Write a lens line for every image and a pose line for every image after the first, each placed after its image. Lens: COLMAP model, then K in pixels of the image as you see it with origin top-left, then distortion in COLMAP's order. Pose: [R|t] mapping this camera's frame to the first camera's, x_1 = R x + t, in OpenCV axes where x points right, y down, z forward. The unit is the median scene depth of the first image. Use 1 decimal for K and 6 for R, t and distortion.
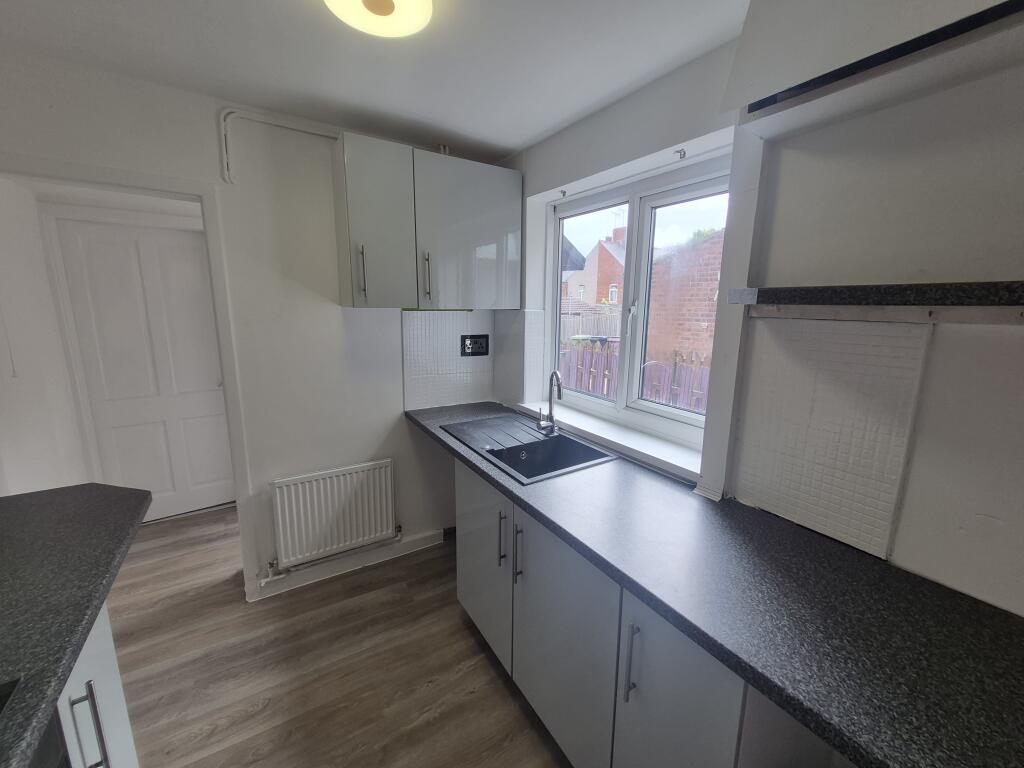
lens RADIAL K [[400.0, 0, 519.3], [0, 400.0, 376.7], [0, 0, 1]] dist [0.001240, -0.000257]
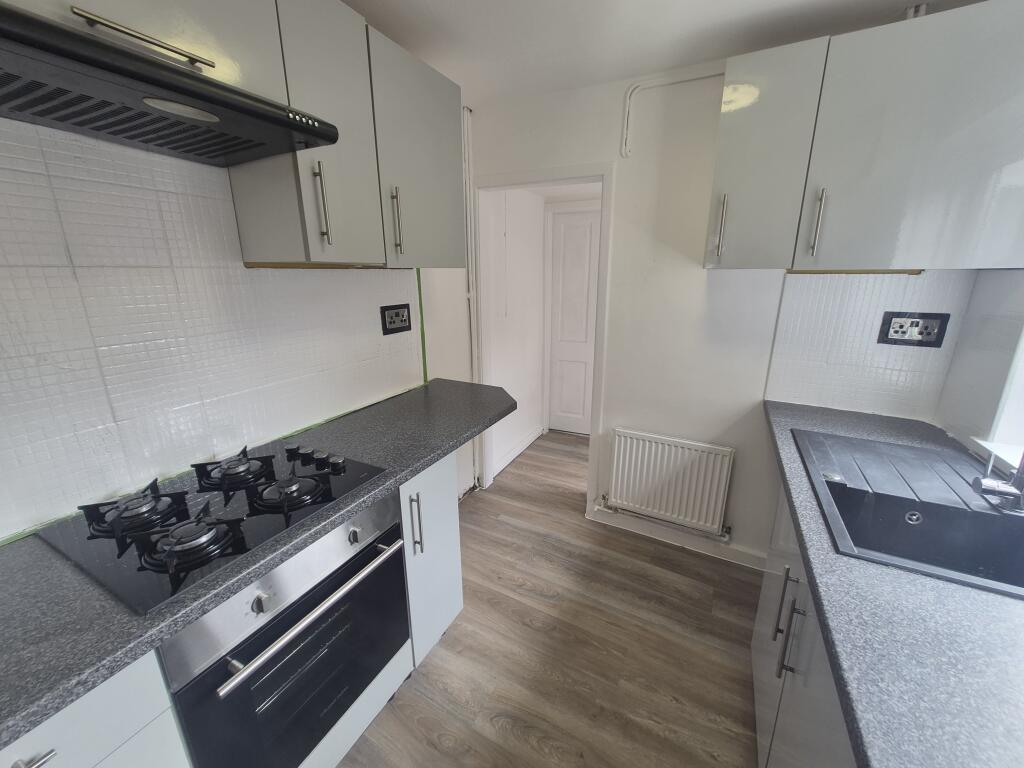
lens RADIAL K [[400.0, 0, 519.3], [0, 400.0, 376.7], [0, 0, 1]] dist [0.001240, -0.000257]
pose [[0.495564, 0.203576, -0.844377, 0.169506], [-0.148652, 0.977680, 0.148471, -0.007420], [0.855756, 0.051941, 0.514765, 0.180790]]
